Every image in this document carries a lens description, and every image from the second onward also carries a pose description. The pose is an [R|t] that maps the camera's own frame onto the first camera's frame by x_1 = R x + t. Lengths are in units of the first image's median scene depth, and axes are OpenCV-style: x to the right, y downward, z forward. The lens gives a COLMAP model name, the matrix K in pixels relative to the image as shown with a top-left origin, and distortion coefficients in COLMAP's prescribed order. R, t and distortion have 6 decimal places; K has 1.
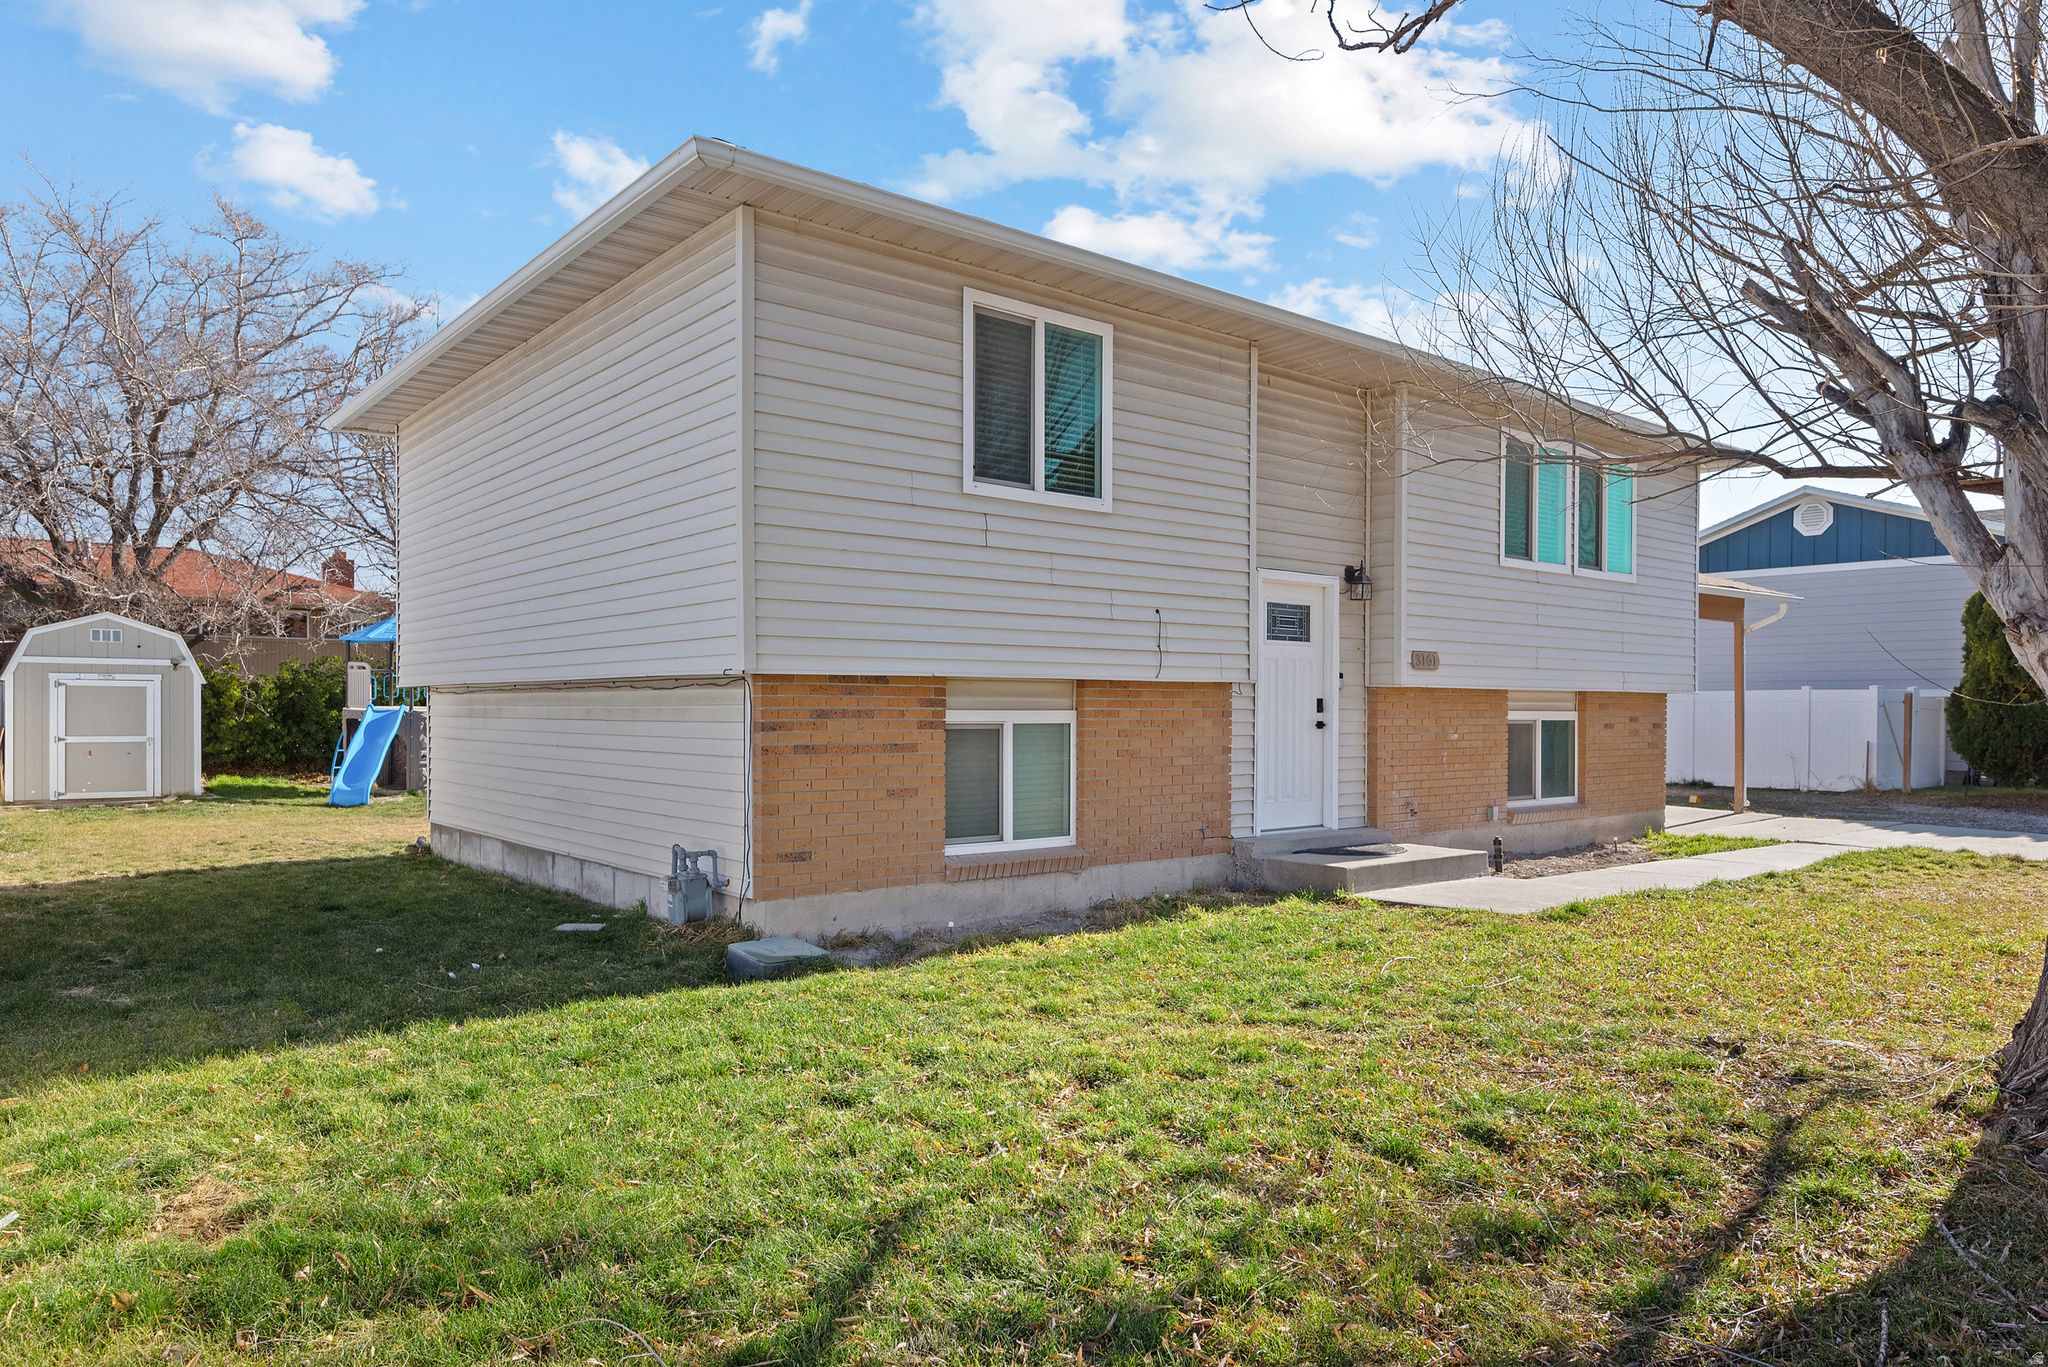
lens RADIAL K [[1315.0, 0, 1016.1], [0, 1315.0, 702.7], [0, 0, 1]] dist [0.000043, 0.000103]
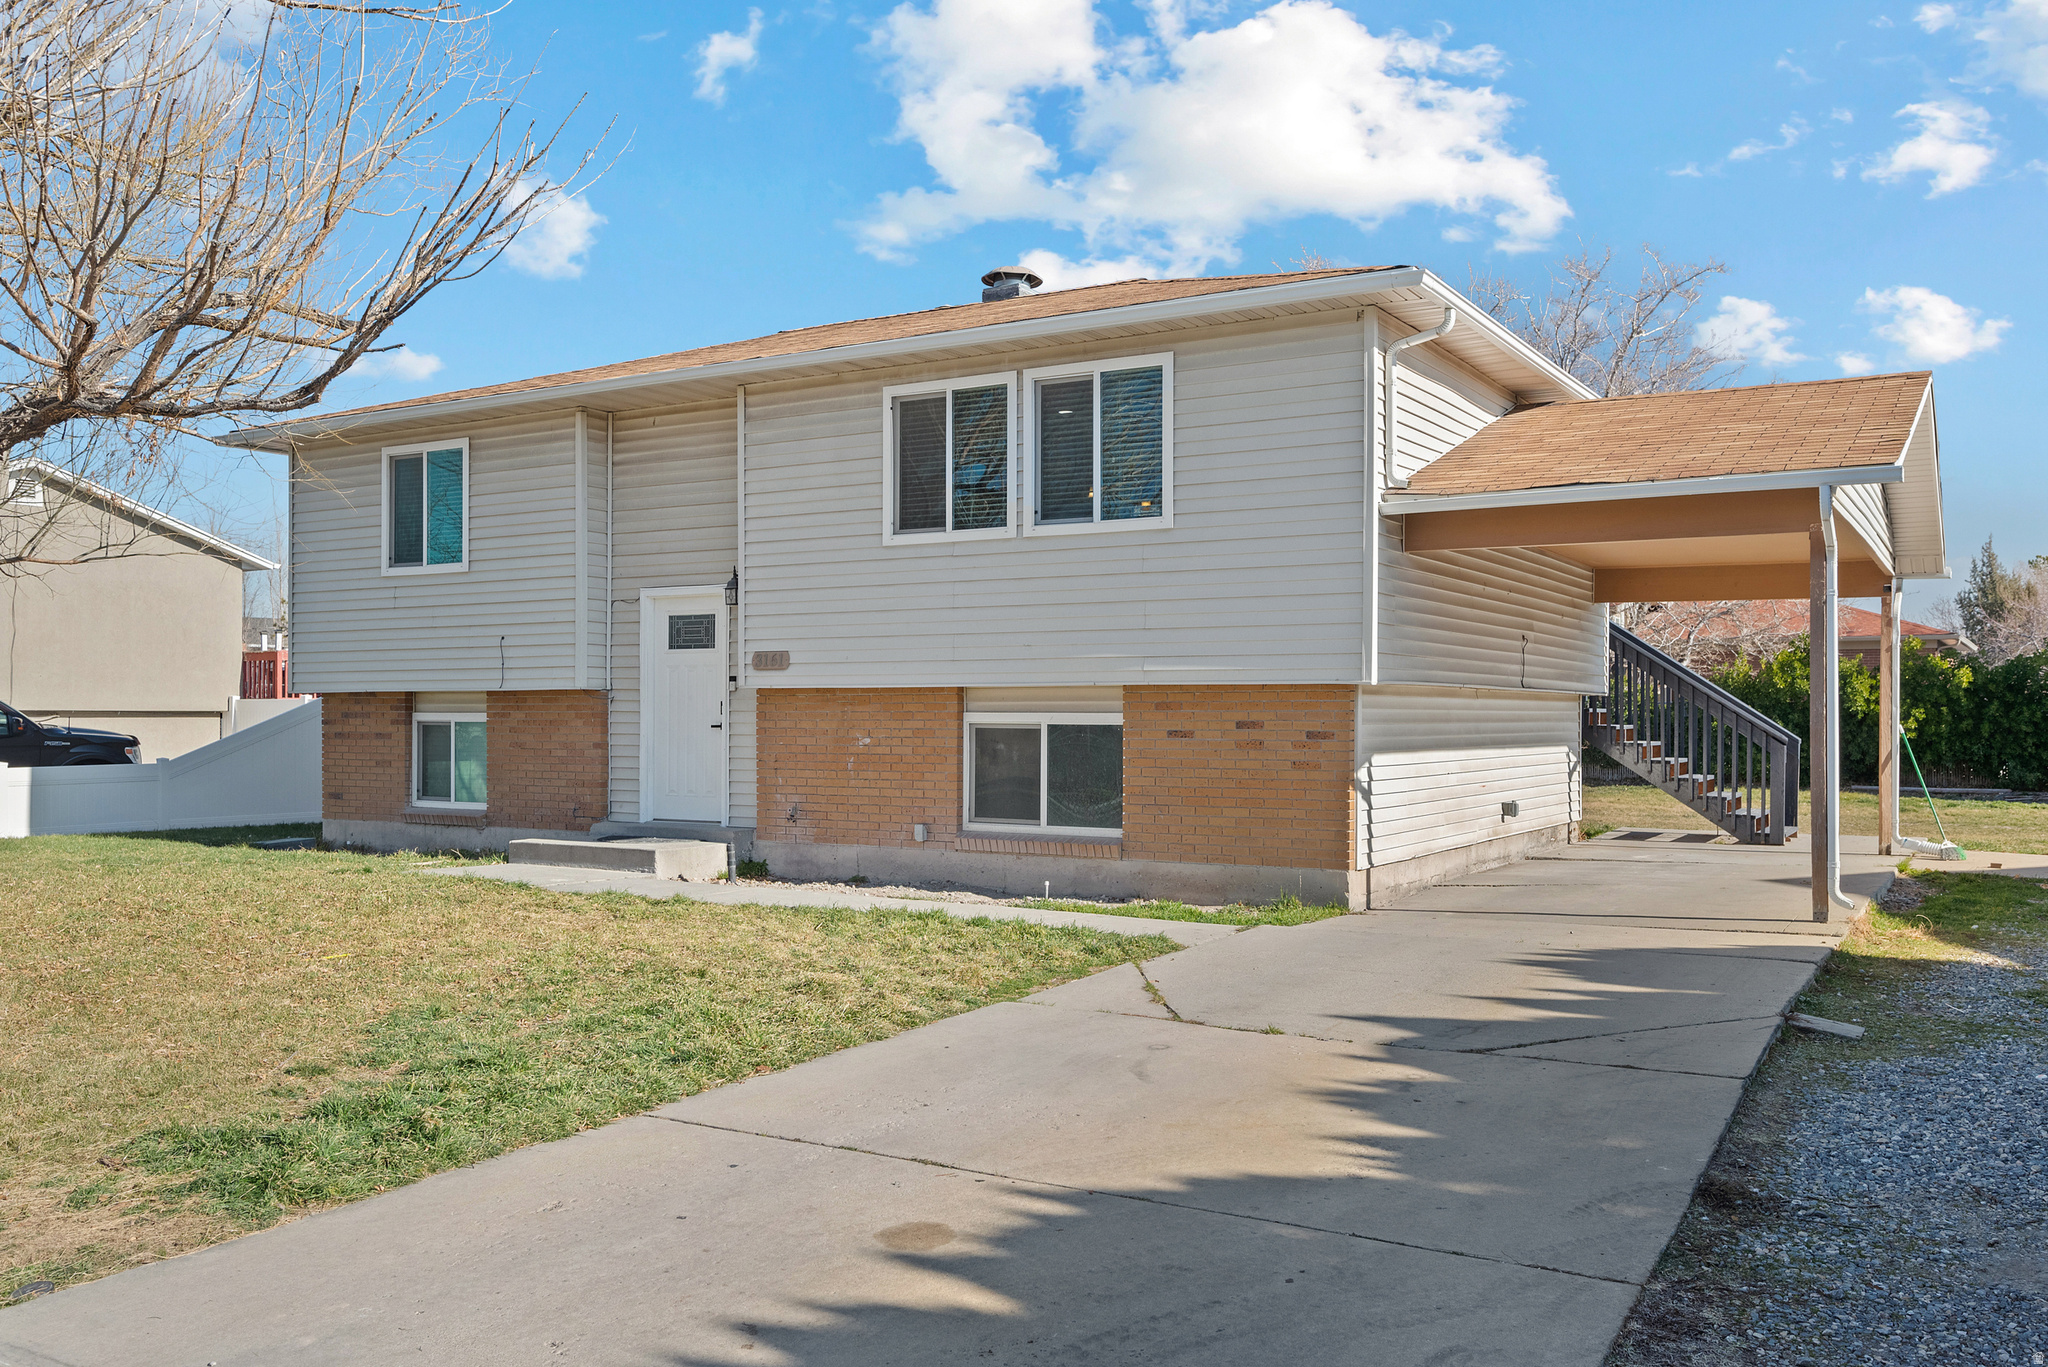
lens RADIAL K [[1627.6, 0, 1025.2], [0, 1627.6, 683.4], [0, 0, 1]] dist [0.005796, 0.001371]
pose [[0.343441, -0.020746, -0.938945, 1.847382], [0.003922, 0.999779, -0.020656, 0.012620], [0.939166, 0.003411, 0.343447, 0.935522]]
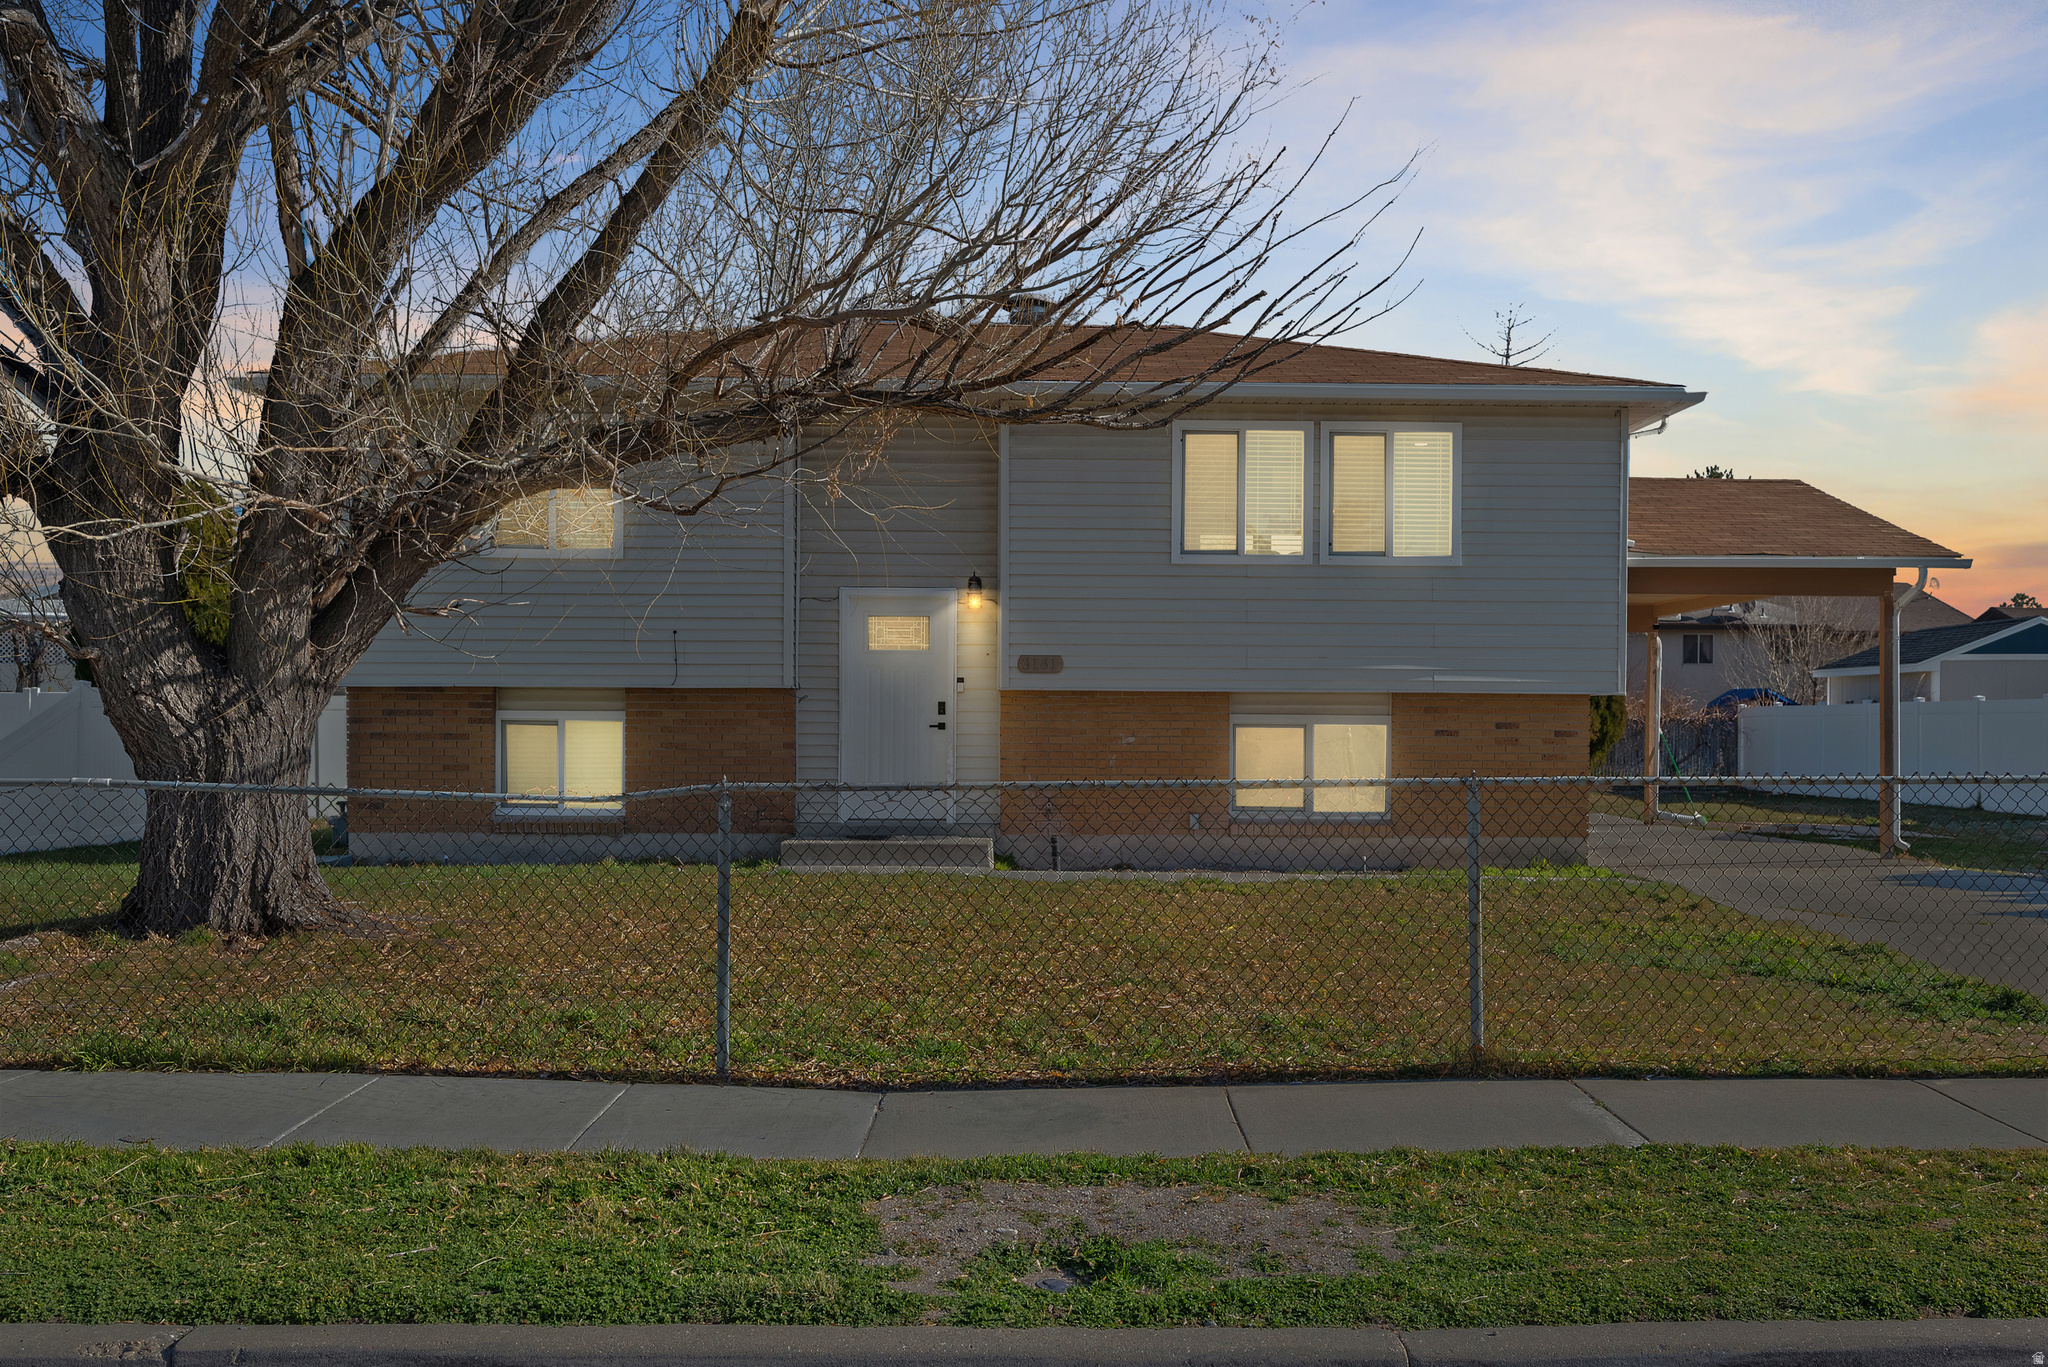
lens RADIAL K [[1766.4, 0, 1029.5], [0, 1766.4, 698.3], [0, 0, 1]] dist [-0.008327, -0.000167]
pose [[0.781524, -0.007900, -0.623826, 1.432315], [-0.000776, 0.999907, -0.013634, 0.016479], [0.623875, 0.011140, 0.781445, -0.106743]]
